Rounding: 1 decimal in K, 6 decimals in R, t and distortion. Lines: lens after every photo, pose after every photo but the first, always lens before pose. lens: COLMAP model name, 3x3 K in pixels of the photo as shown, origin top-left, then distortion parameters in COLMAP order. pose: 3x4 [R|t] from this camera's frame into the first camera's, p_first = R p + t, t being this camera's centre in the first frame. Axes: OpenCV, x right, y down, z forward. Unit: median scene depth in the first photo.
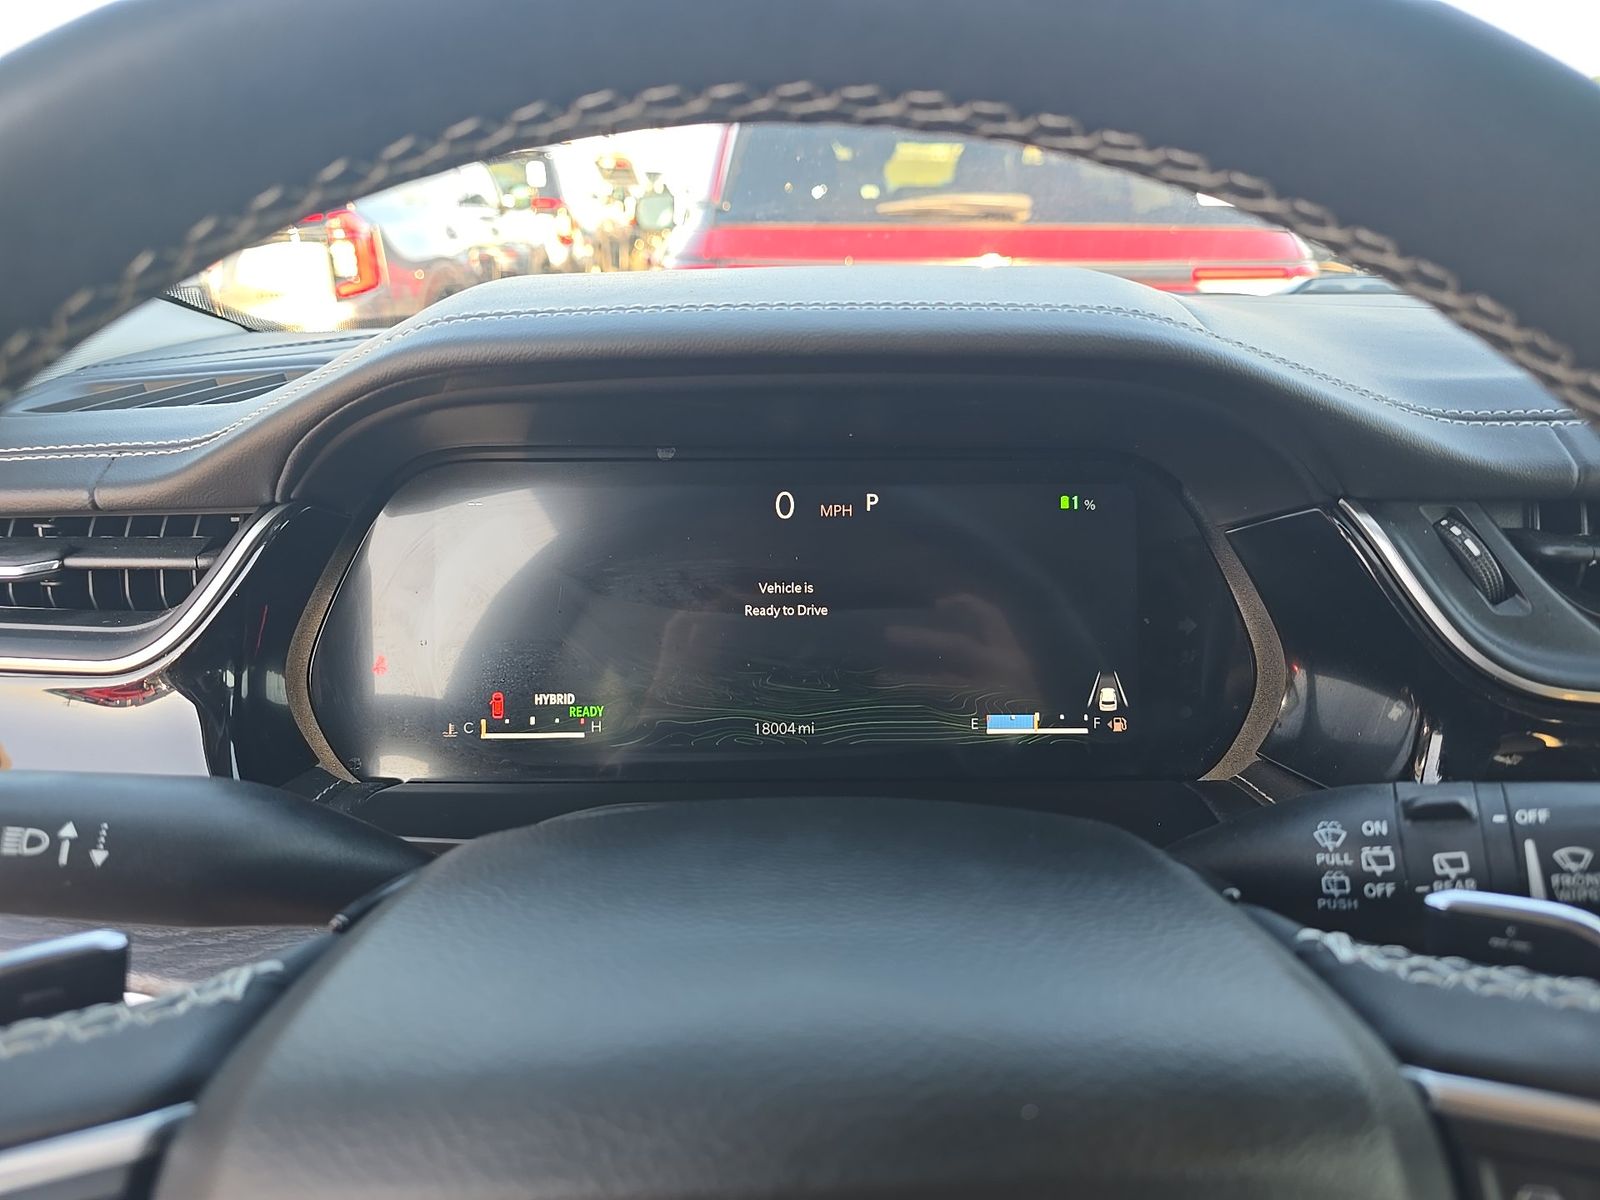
lens RADIAL K [[1056.0, 0, 797.0], [0, 1056.0, 591.1], [0, 0, 1]] dist [0.003770, -0.020989]
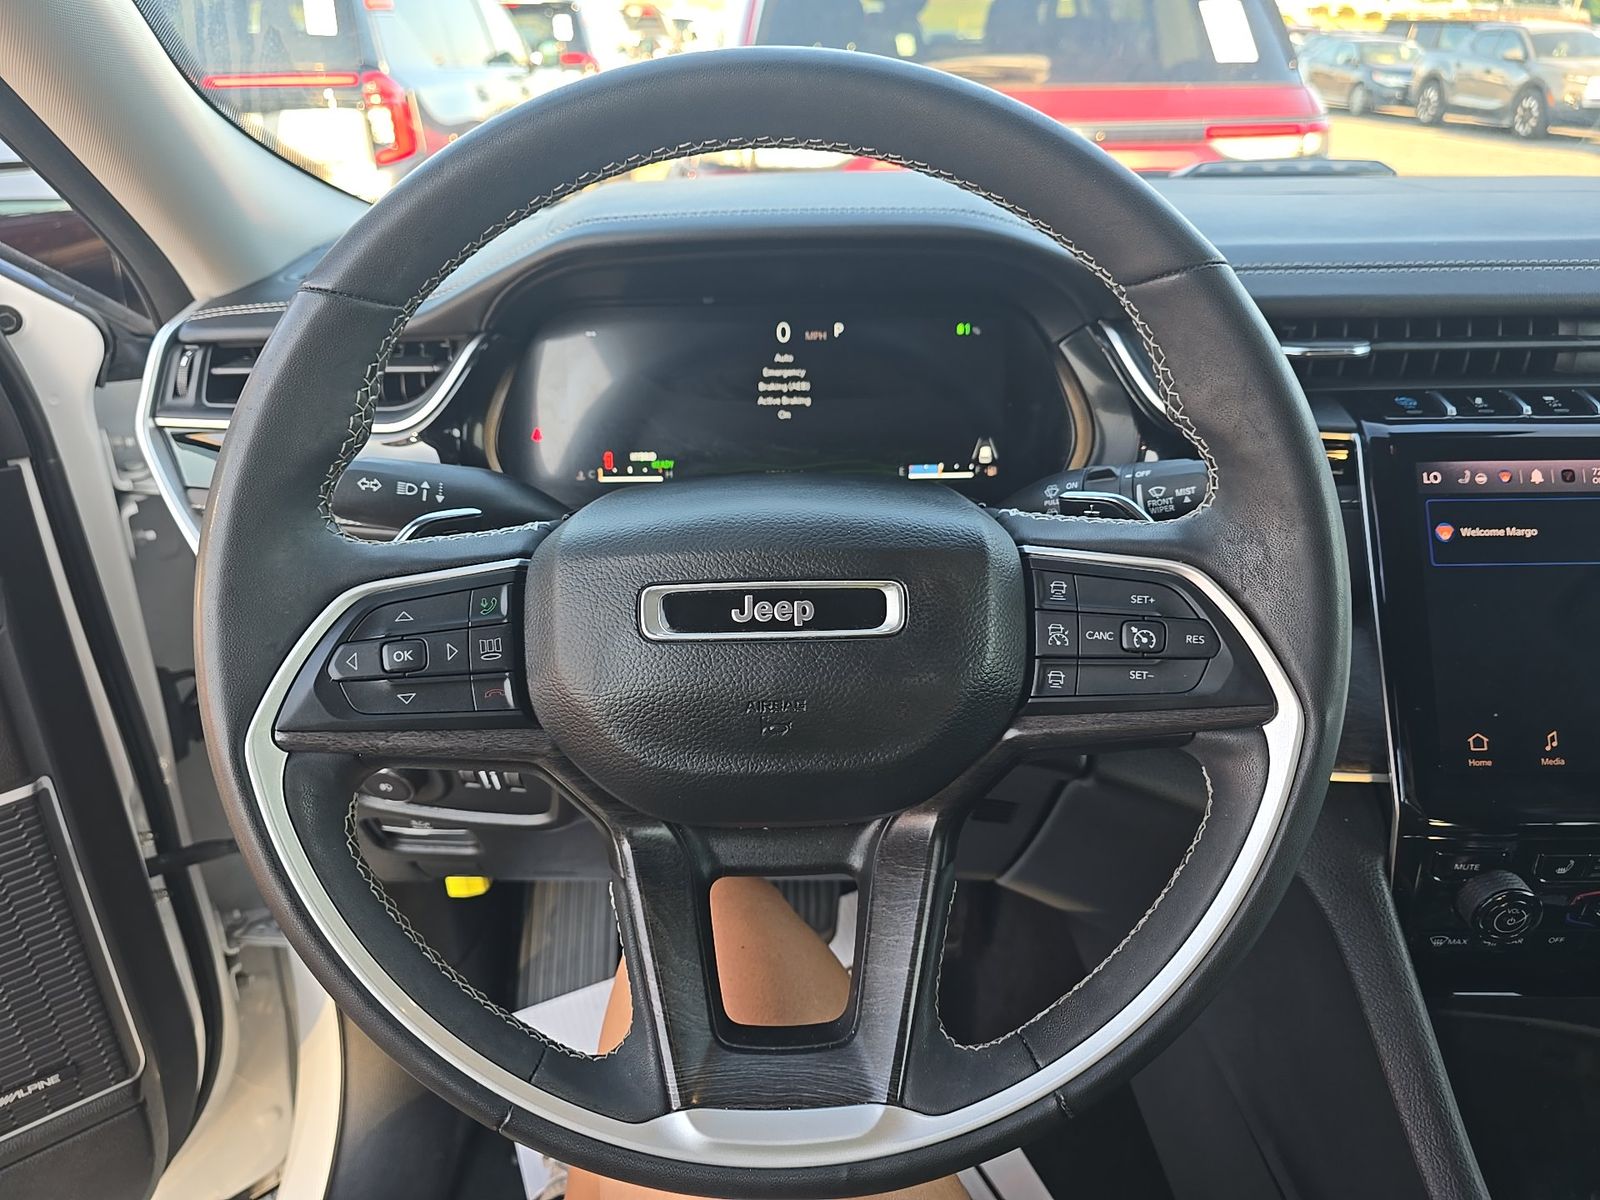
lens RADIAL K [[1056.0, 0, 799.4], [0, 1056.0, 605.0], [0, 0, 1]] dist [0.003770, -0.020989]
pose [[0.999463, -0.001159, -0.032755, 0.063837], [0.005531, 0.991004, 0.133716, 0.112313], [0.032305, -0.133825, 0.990478, -0.631308]]
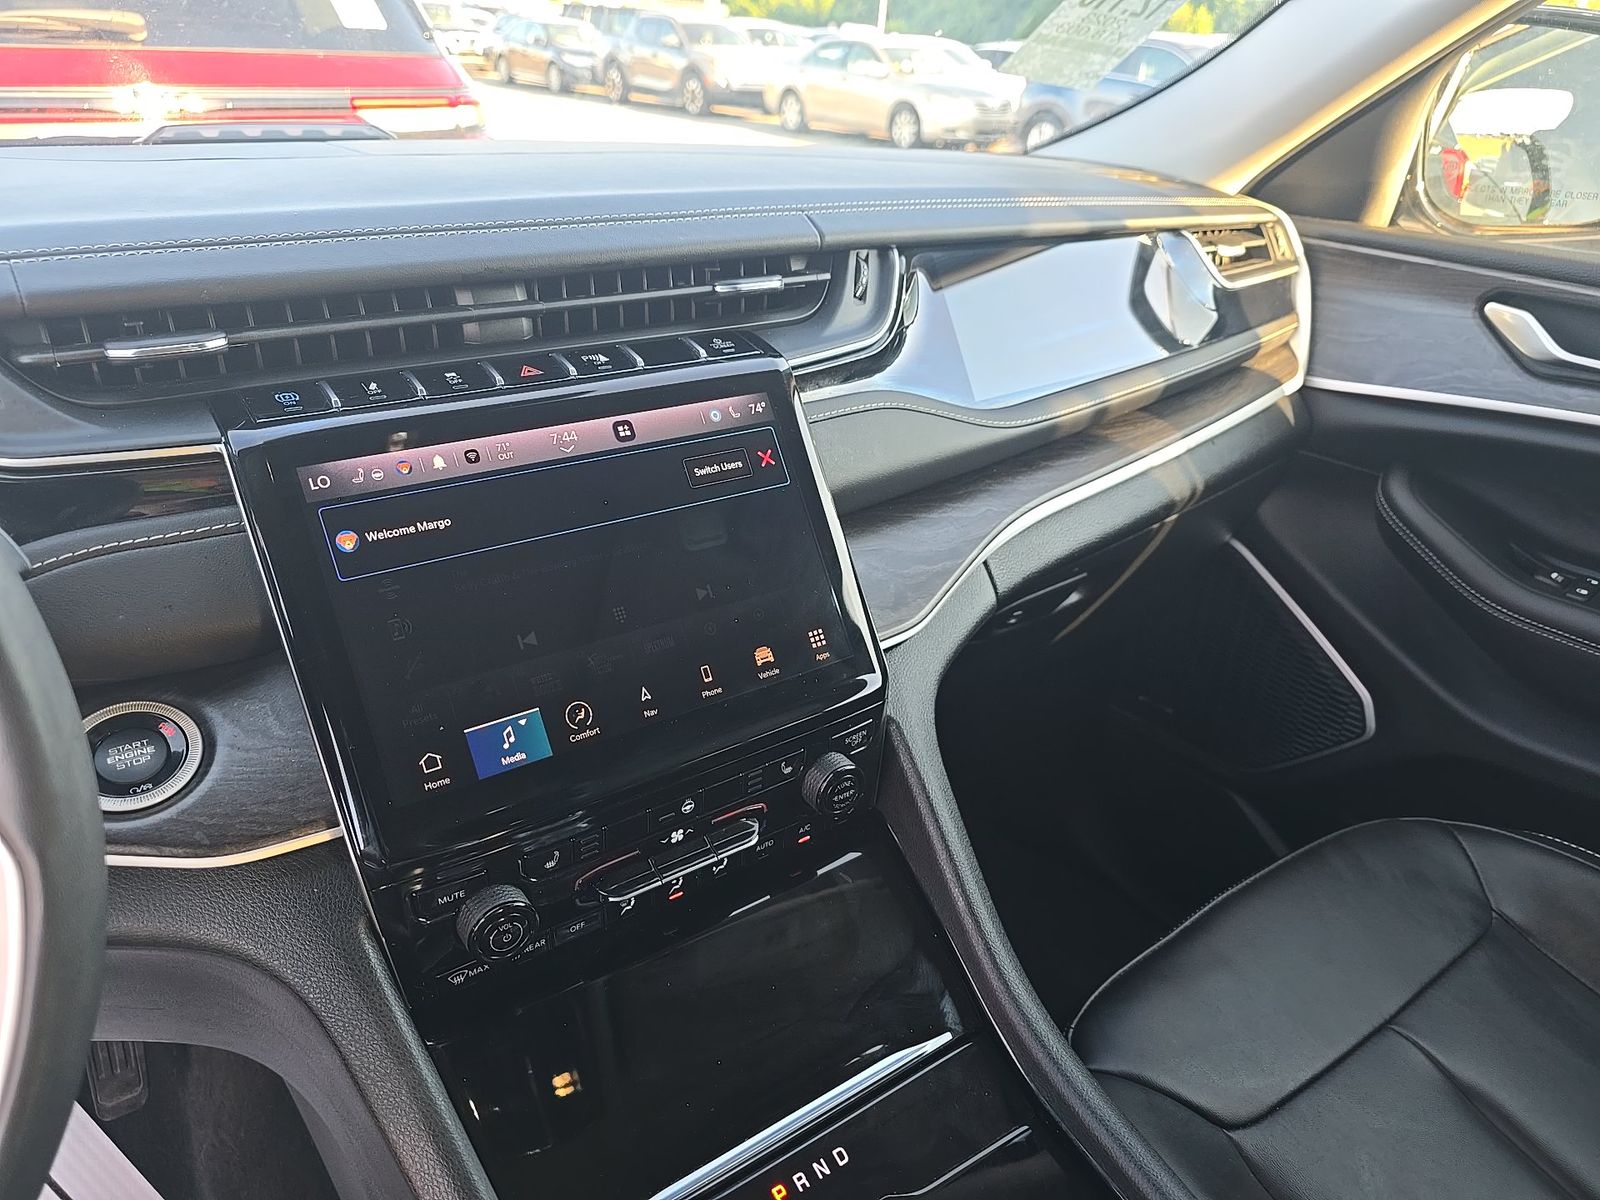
lens RADIAL K [[1056.0, 0, 749.4], [0, 1056.0, 602.6], [0, 0, 1]] dist [0.003770, -0.020989]
pose [[0.838865, -0.224104, 0.496068, 0.584415], [0.143628, 0.970150, 0.195397, 0.104826], [-0.525049, -0.092663, 0.846012, -0.518784]]
